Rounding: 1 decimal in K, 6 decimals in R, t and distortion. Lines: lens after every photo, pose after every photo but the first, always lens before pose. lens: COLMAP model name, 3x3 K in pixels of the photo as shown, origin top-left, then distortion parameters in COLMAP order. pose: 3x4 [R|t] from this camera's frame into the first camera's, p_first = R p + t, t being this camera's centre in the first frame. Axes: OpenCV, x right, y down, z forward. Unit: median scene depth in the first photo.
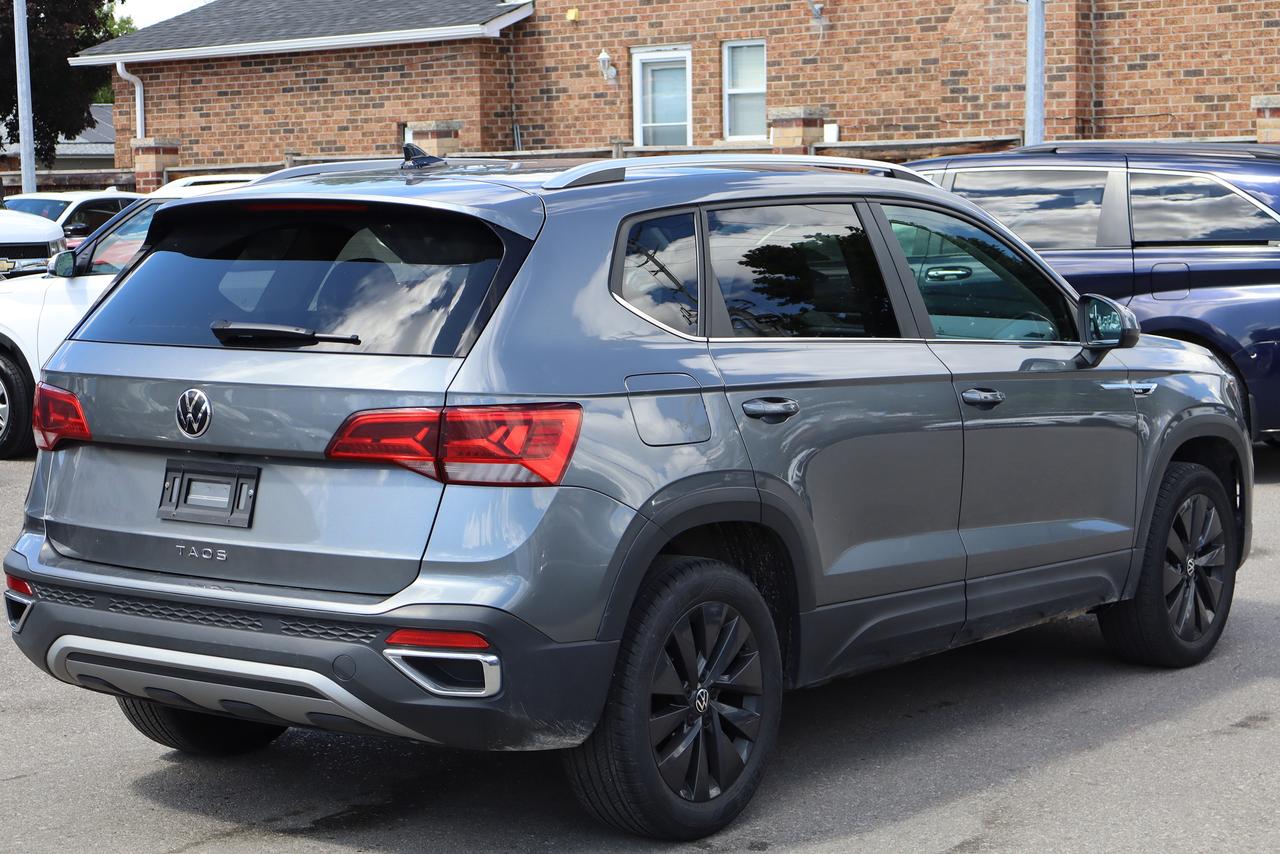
lens RADIAL K [[2546.1, 0, 630.5], [0, 2546.1, 432.4], [0, 0, 1]] dist [0.016823, 0.000000]
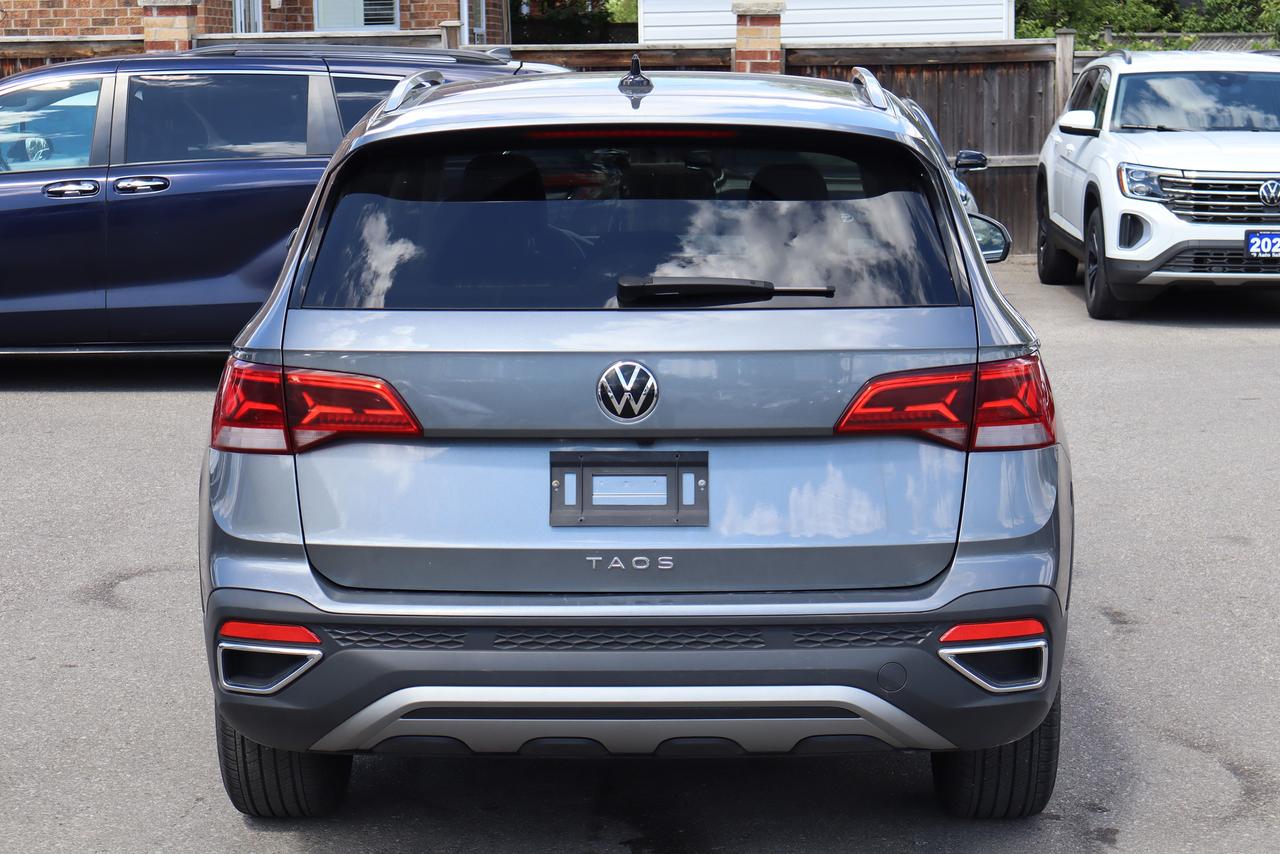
lens RADIAL K [[2546.1, 0, 638.8], [0, 2546.1, 419.3], [0, 0, 1]] dist [0.016823, 0.000000]
pose [[0.811361, -0.077452, 0.579391, -0.159002], [0.056444, 0.996932, 0.054225, -0.010624], [-0.581813, -0.011293, 0.813244, 0.084988]]
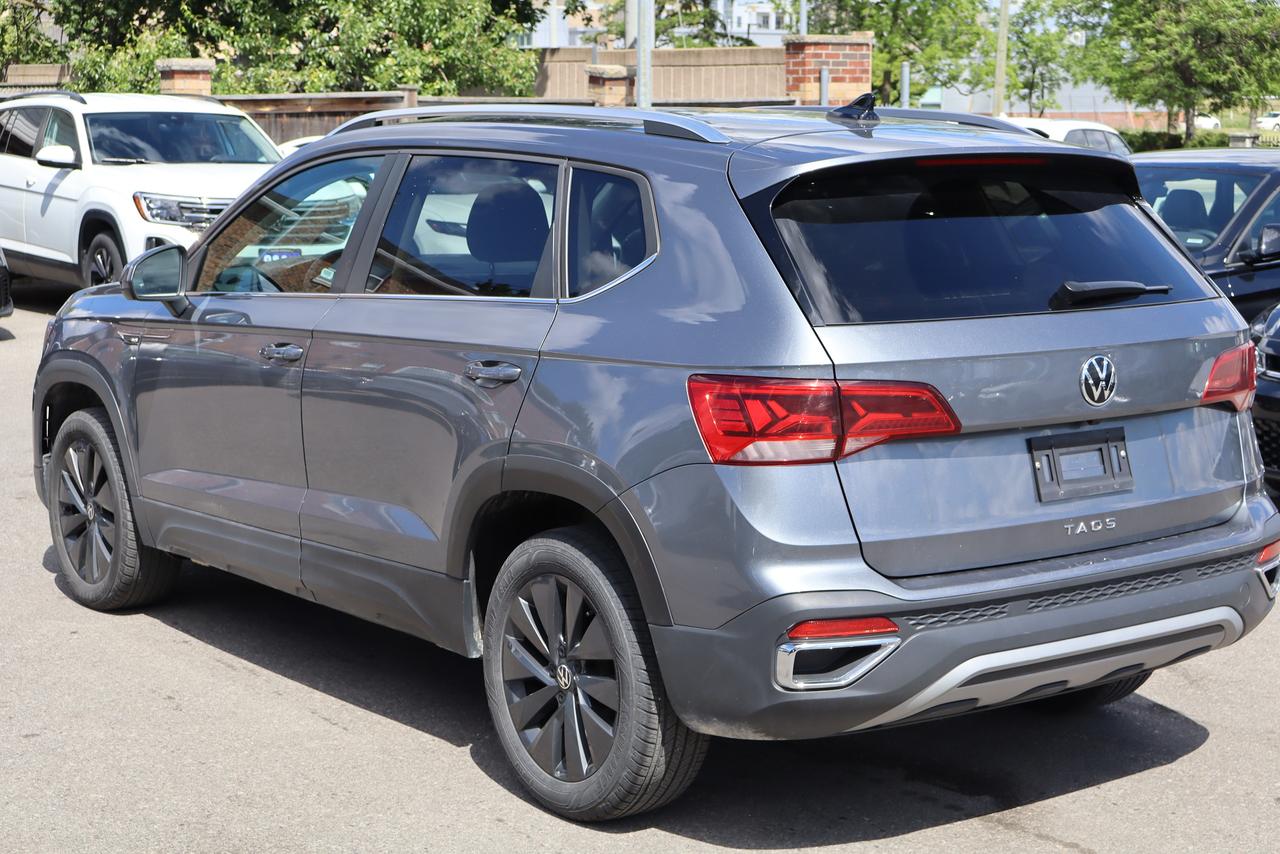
lens RADIAL K [[2170.6, 0, 632.8], [0, 2170.6, 425.2], [0, 0, 1]] dist [0.064538, 0.000000]
pose [[0.288598, -0.130371, 0.948533, -0.247416], [0.088713, 0.990066, 0.109088, -0.023644], [-0.953332, 0.052664, 0.297296, 0.230608]]
